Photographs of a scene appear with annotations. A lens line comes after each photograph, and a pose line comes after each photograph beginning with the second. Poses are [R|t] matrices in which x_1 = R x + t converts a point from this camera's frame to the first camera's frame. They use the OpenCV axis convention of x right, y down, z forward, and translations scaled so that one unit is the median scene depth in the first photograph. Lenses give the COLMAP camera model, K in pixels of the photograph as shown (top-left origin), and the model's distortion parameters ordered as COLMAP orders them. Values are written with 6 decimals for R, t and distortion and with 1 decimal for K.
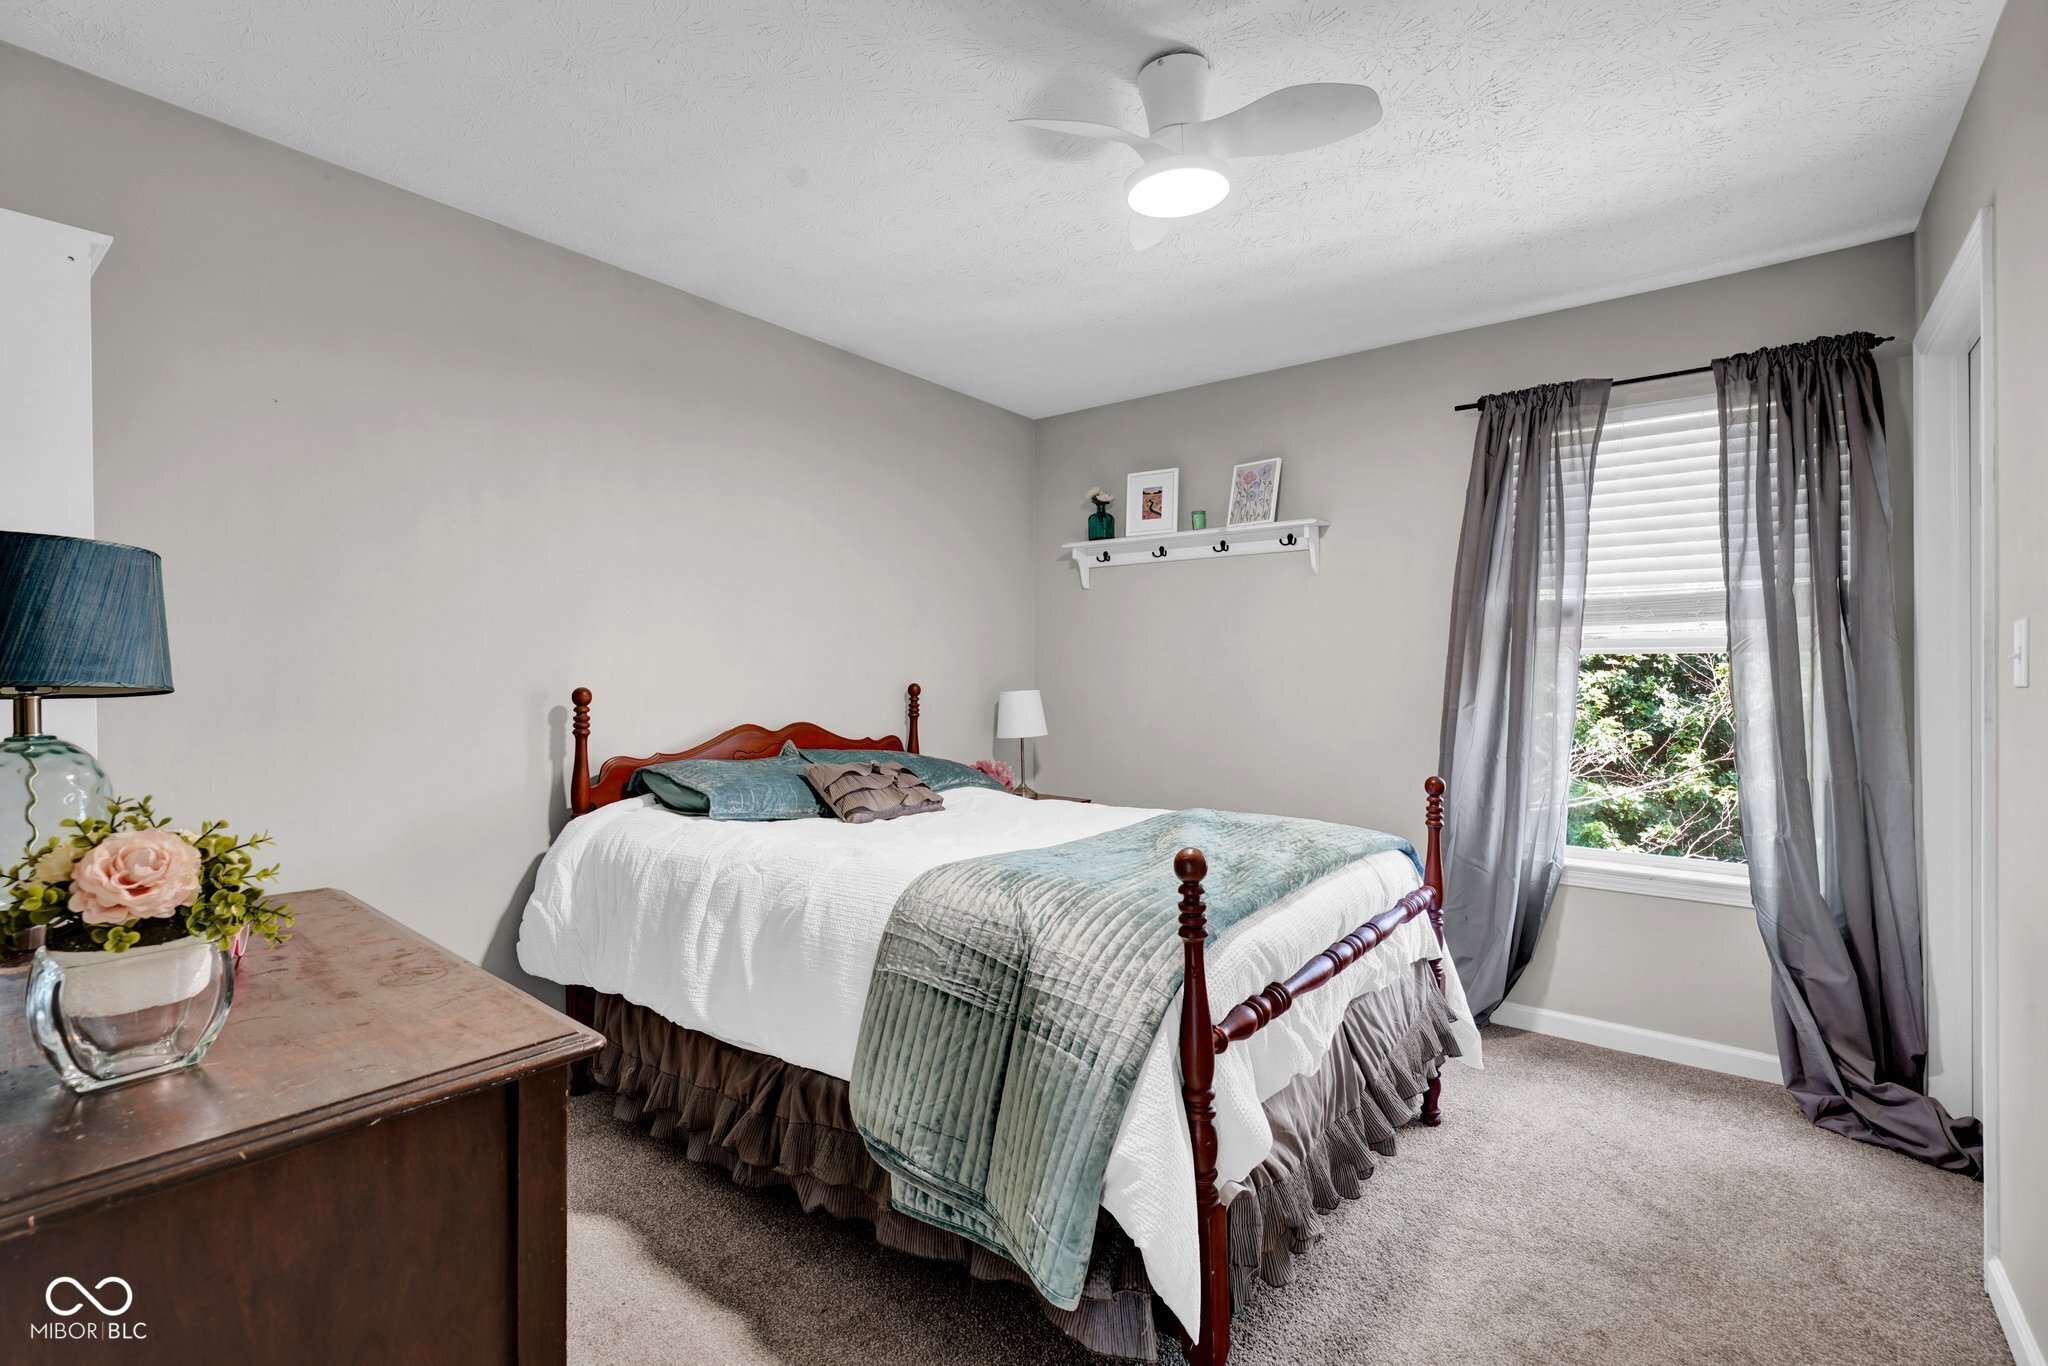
lens RADIAL K [[913.1, 0, 1024.0], [0, 913.1, 683.0], [0, 0, 1]] dist [0.000206, 0.000052]
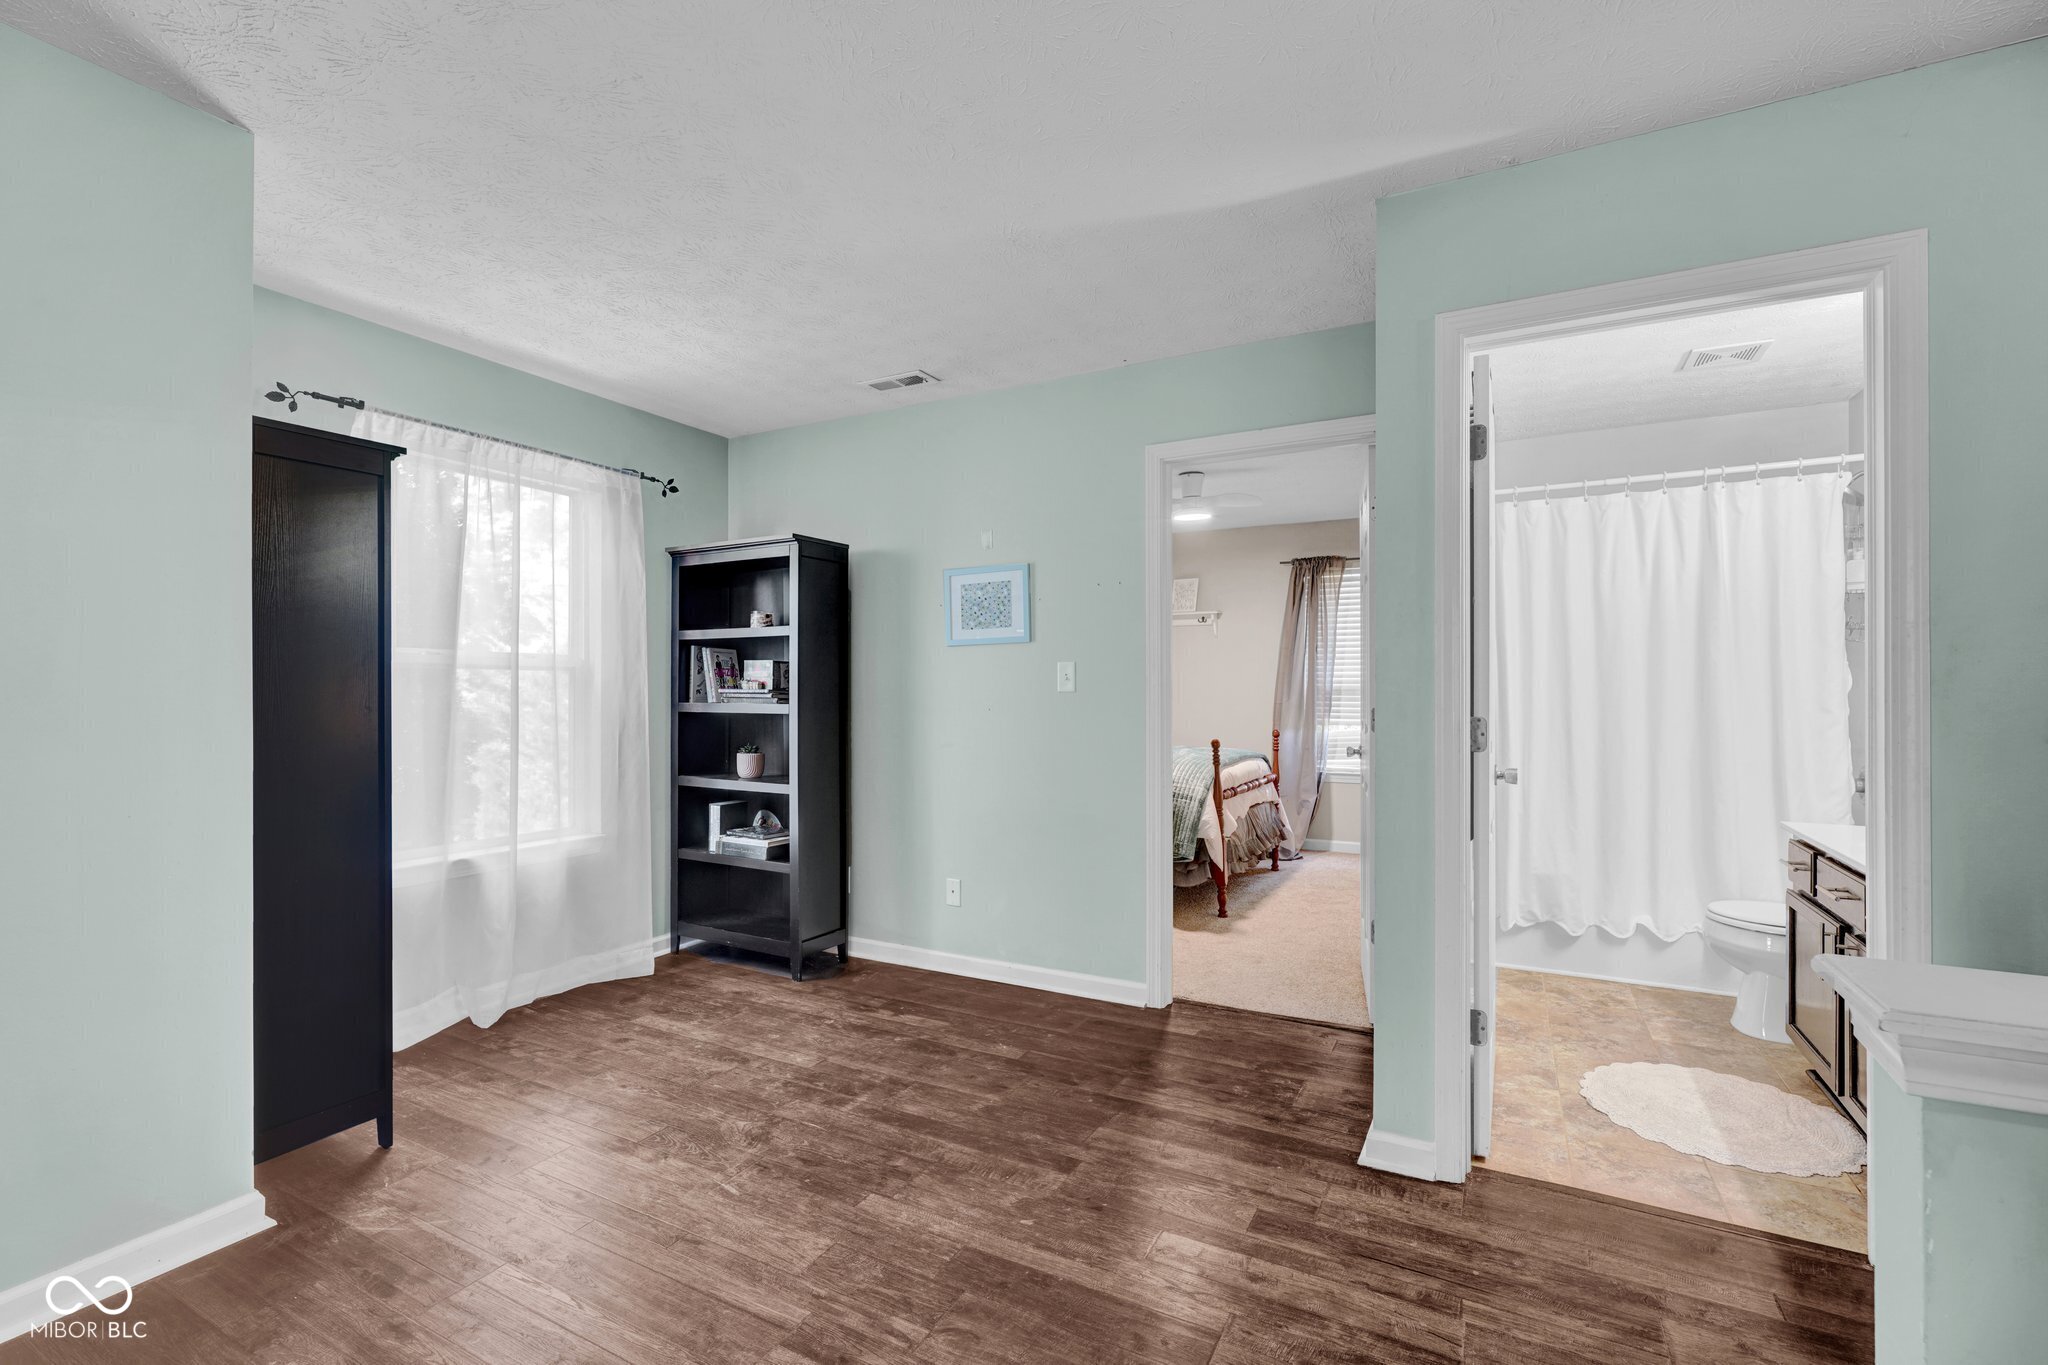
lens RADIAL K [[913.1, 0, 1024.0], [0, 913.1, 682.5], [0, 0, 1]] dist [0.000206, 0.000052]
pose [[0.983634, -0.000772, 0.180178, -0.830078], [0.002476, 0.999954, -0.009227, -0.003021], [-0.180163, 0.009522, 0.983591, -1.633498]]
